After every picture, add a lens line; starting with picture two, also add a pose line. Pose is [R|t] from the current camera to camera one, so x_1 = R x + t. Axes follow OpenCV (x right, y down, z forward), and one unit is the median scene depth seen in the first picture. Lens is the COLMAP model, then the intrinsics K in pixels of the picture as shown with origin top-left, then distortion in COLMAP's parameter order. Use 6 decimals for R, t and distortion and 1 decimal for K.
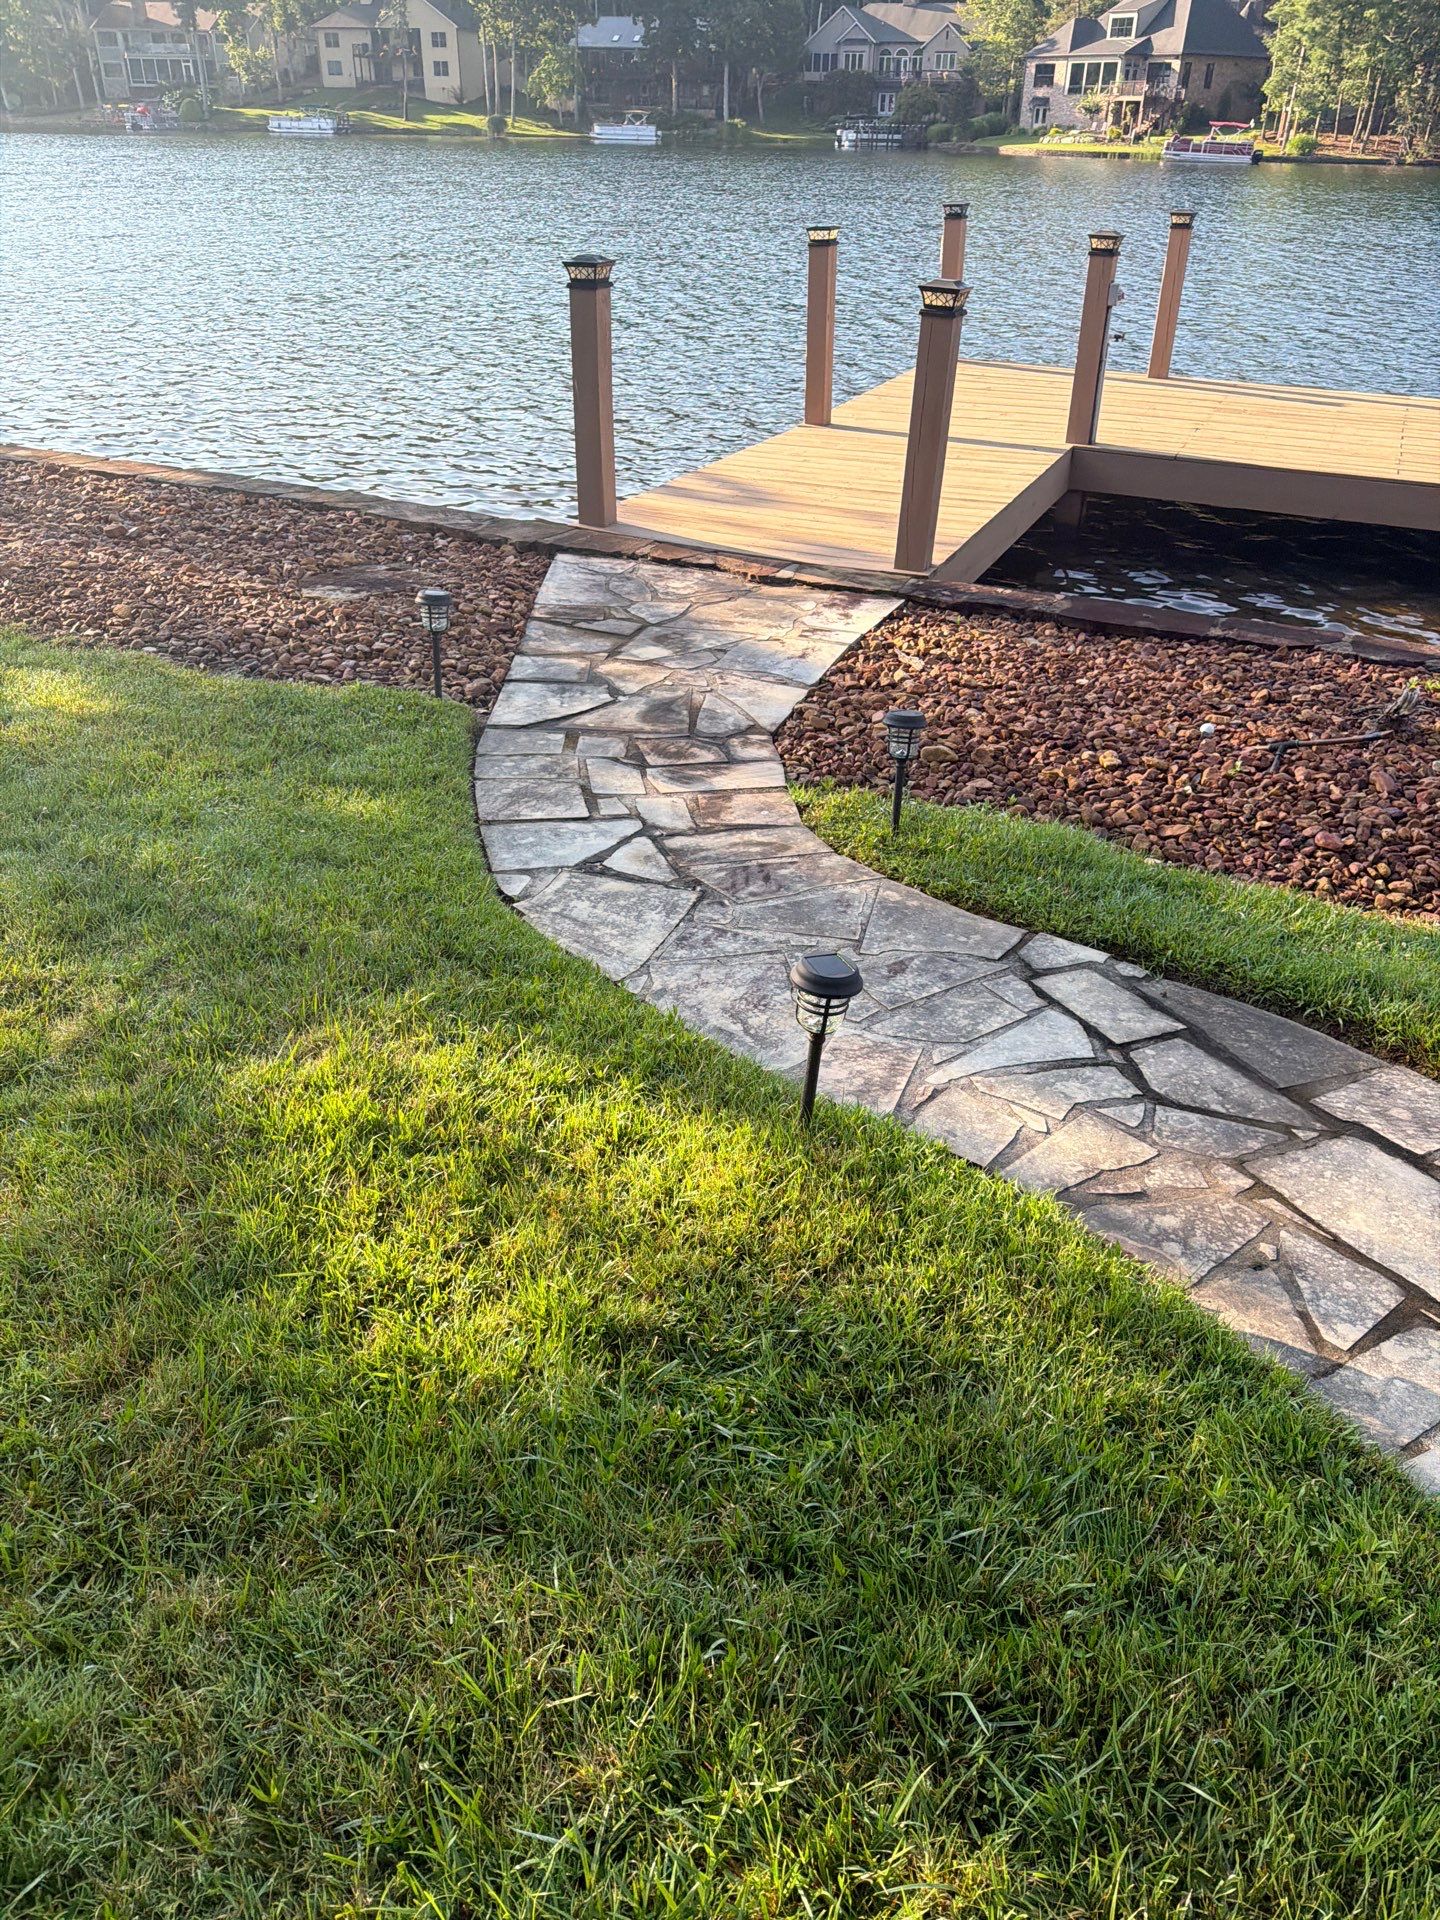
lens RADIAL K [[1384.8, 0, 720.0], [0, 1384.8, 960.0], [0, 0, 1]] dist [0.066523, -0.083777]
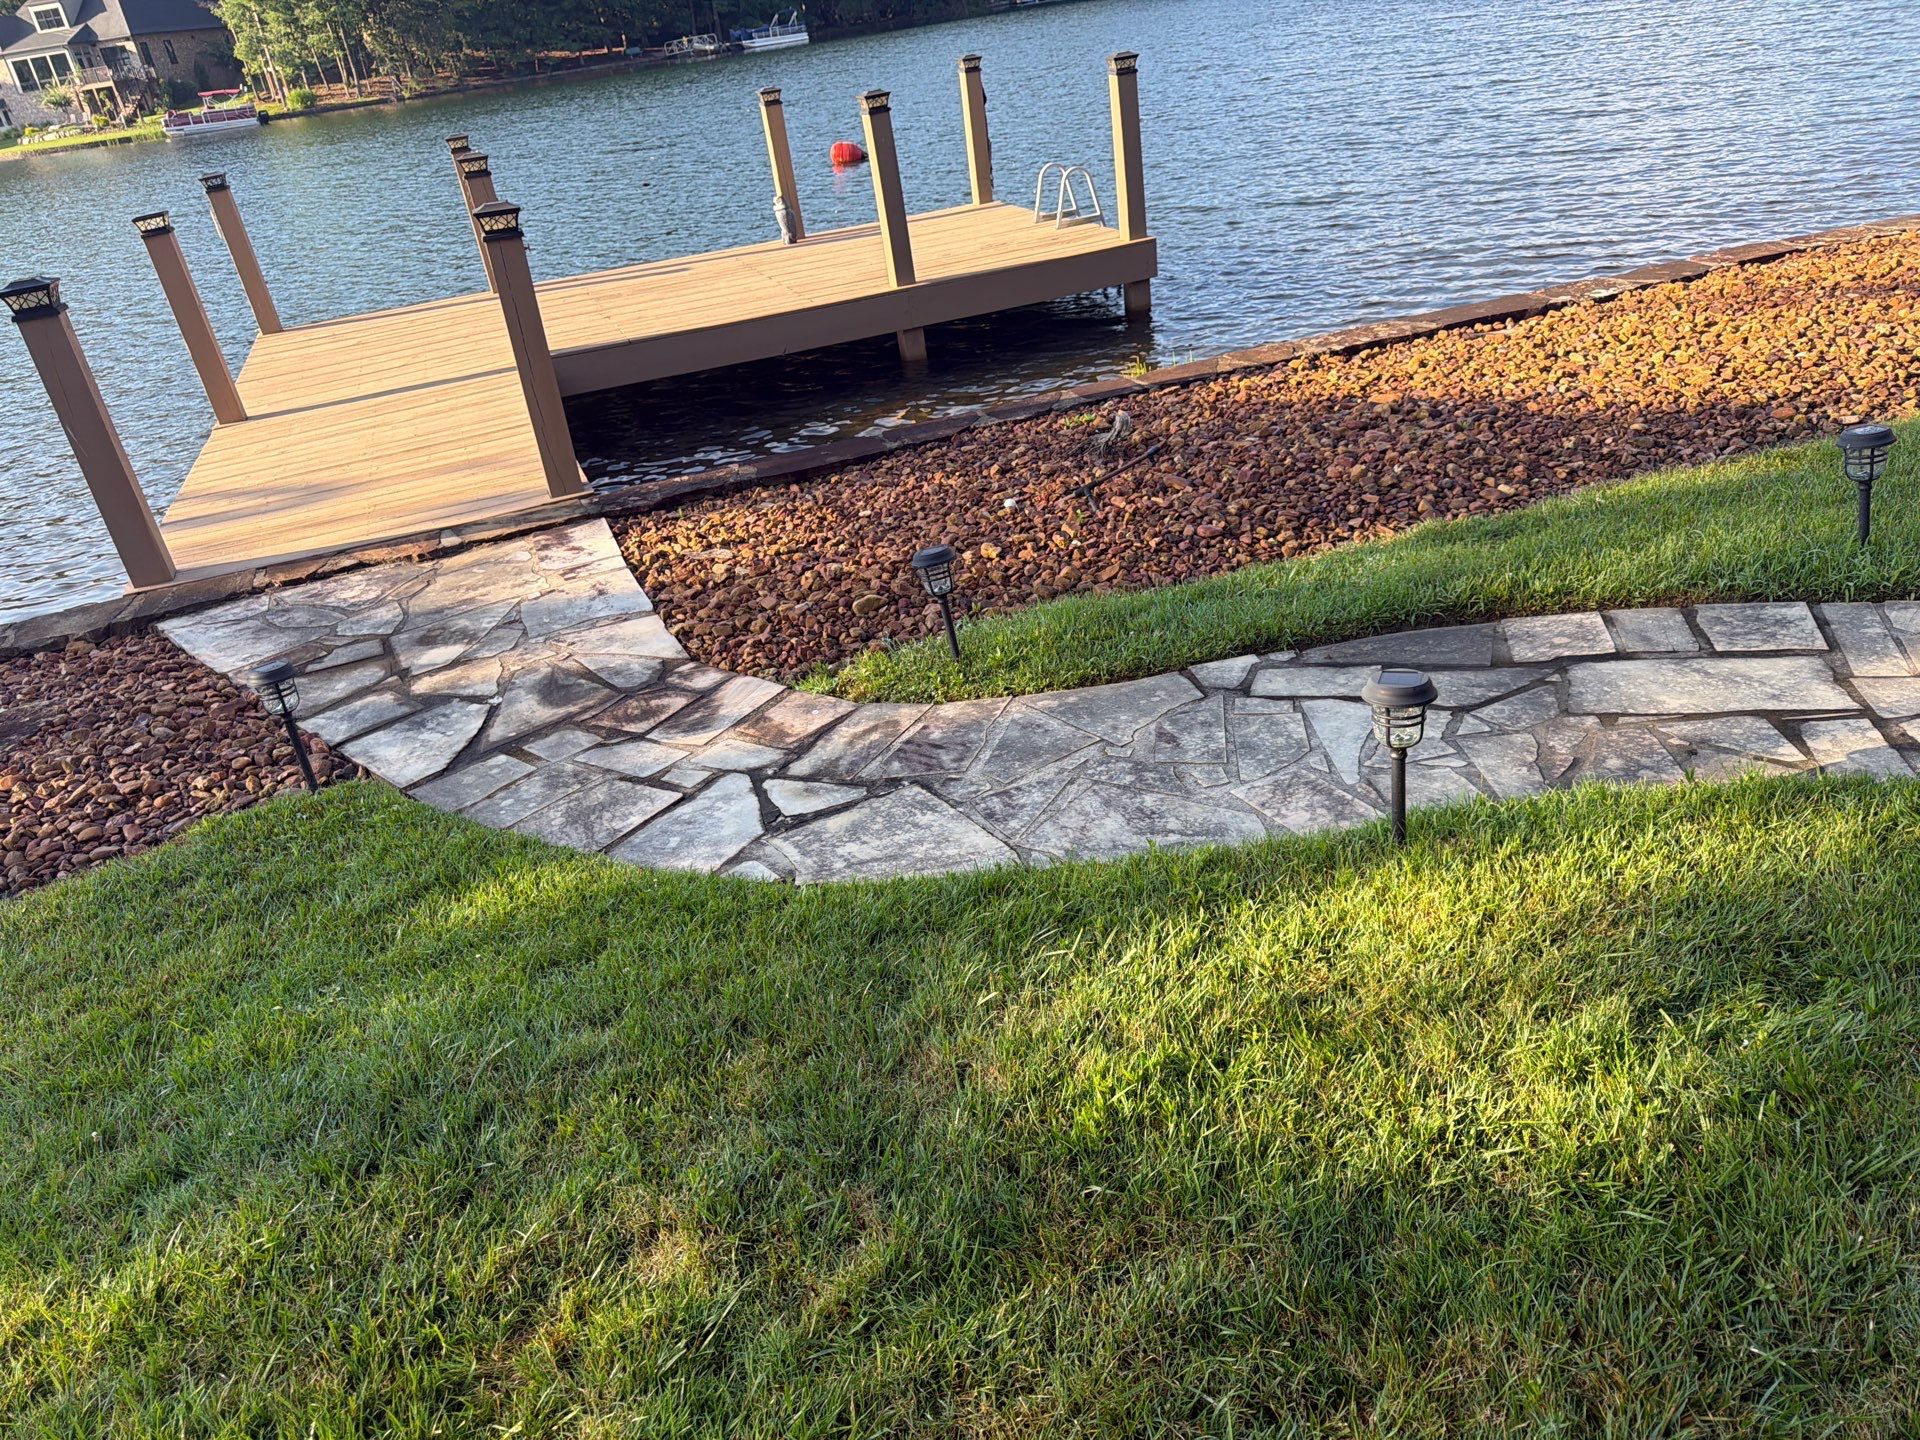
lens RADIAL K [[1340.2, 0, 1004.7], [0, 1340.2, 725.2], [0, 0, 1]] dist [0.050917, -0.044721]
pose [[0.697430, -0.428998, 0.574066, -0.343493], [0.477159, 0.875639, 0.074665, -0.088242], [-0.534706, 0.221847, 0.815397, 0.153146]]
